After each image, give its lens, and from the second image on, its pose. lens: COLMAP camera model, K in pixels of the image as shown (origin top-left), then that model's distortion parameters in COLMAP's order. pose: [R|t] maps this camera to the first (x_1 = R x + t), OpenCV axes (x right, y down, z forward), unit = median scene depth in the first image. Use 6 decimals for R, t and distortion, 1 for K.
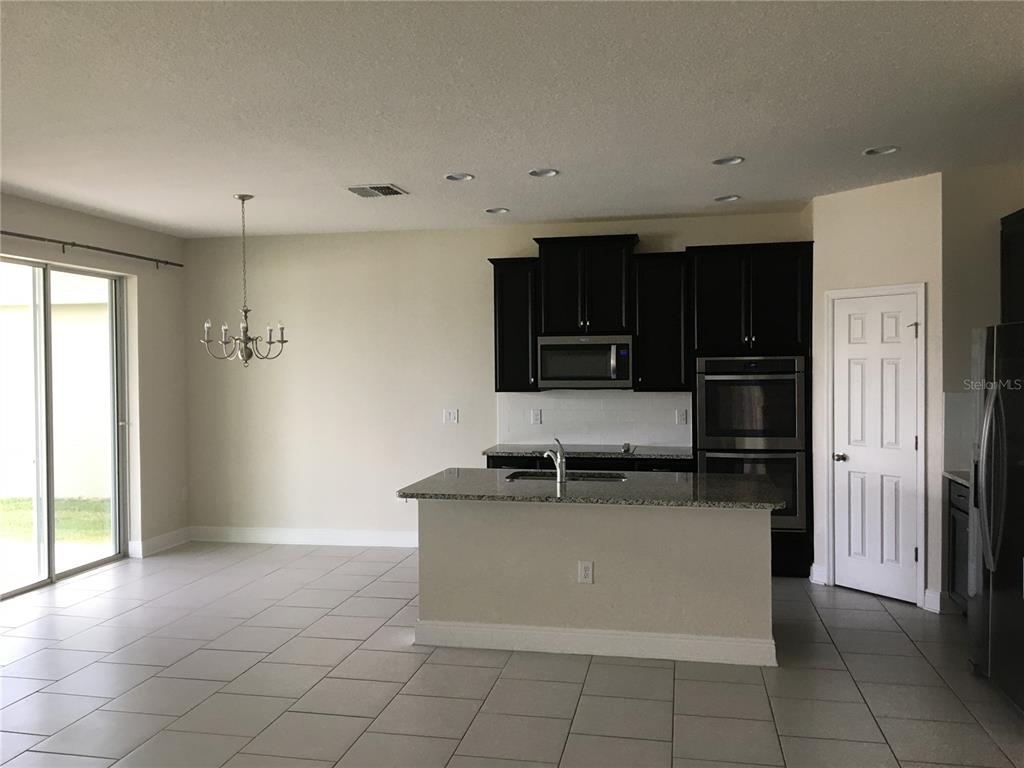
lens RADIAL K [[858.3, 0, 508.0], [0, 858.3, 381.1], [0, 0, 1]] dist [0.069183, -0.066445]
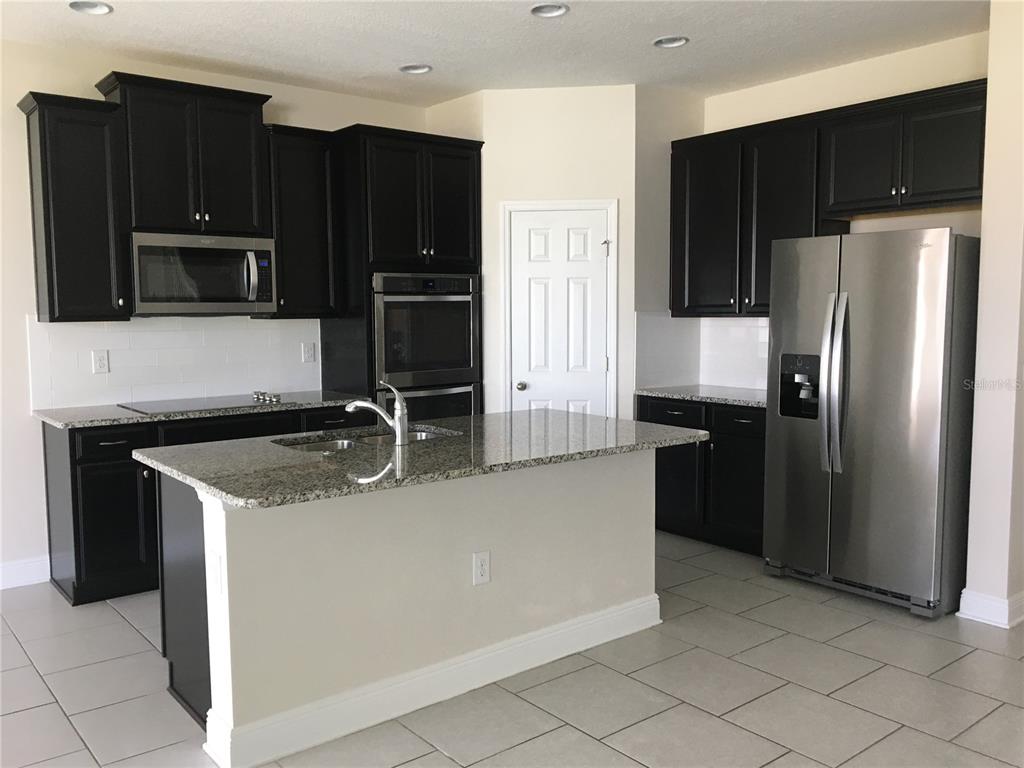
lens RADIAL K [[858.3, 0, 504.3], [0, 858.3, 384.9], [0, 0, 1]] dist [0.069183, -0.066445]
pose [[0.639454, -0.064971, 0.766079, -0.322467], [0.015926, 0.997329, 0.071289, 0.021459], [-0.768664, -0.033385, 0.638781, 0.430052]]
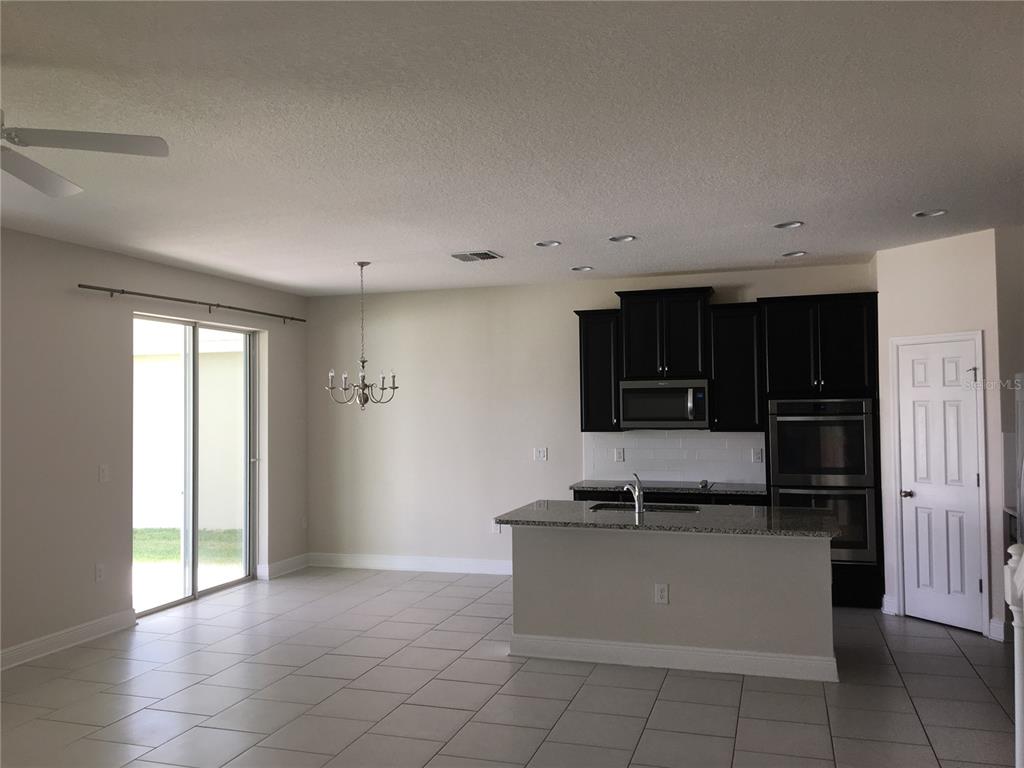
lens RADIAL K [[858.3, 0, 512.1], [0, 858.3, 383.7], [0, 0, 1]] dist [0.069183, -0.066445]
pose [[0.994947, -0.006147, -0.100213, 0.008617], [0.001849, 0.999077, -0.042926, -0.001931], [0.100385, 0.042524, 0.994040, -0.113651]]
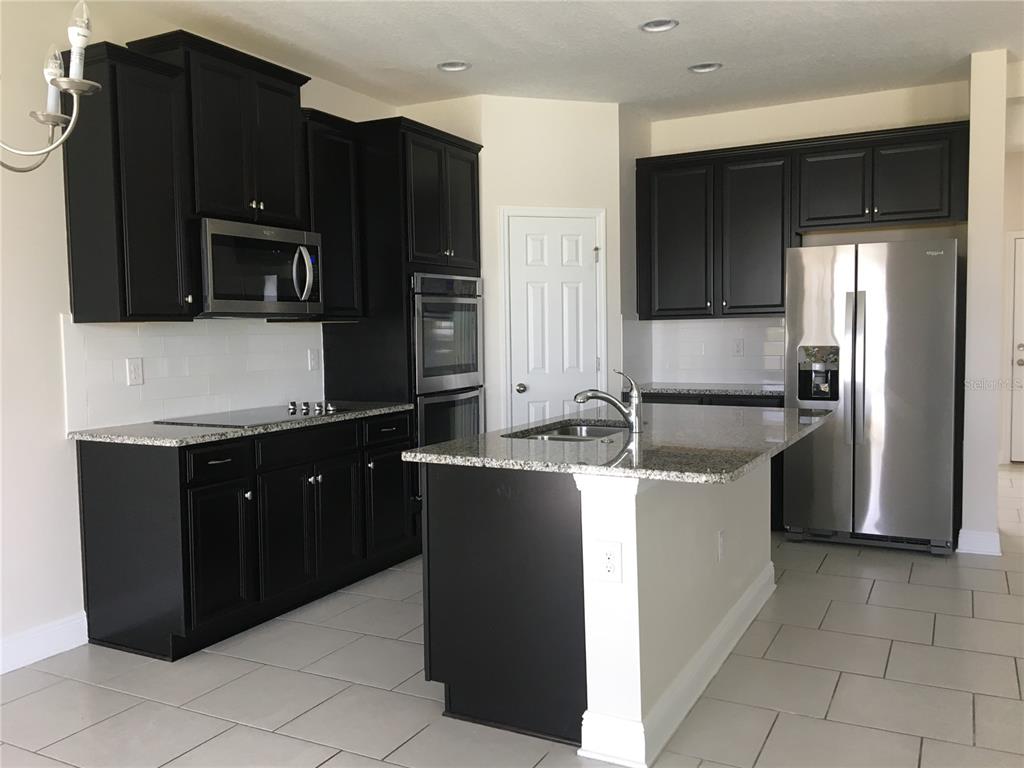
lens RADIAL K [[858.3, 0, 507.5], [0, 858.3, 383.0], [0, 0, 1]] dist [0.069183, -0.066445]
pose [[0.281103, -0.057466, 0.957955, -0.499056], [0.032538, 0.998202, 0.050332, 0.035233], [-0.959126, 0.017021, 0.282468, 0.750032]]
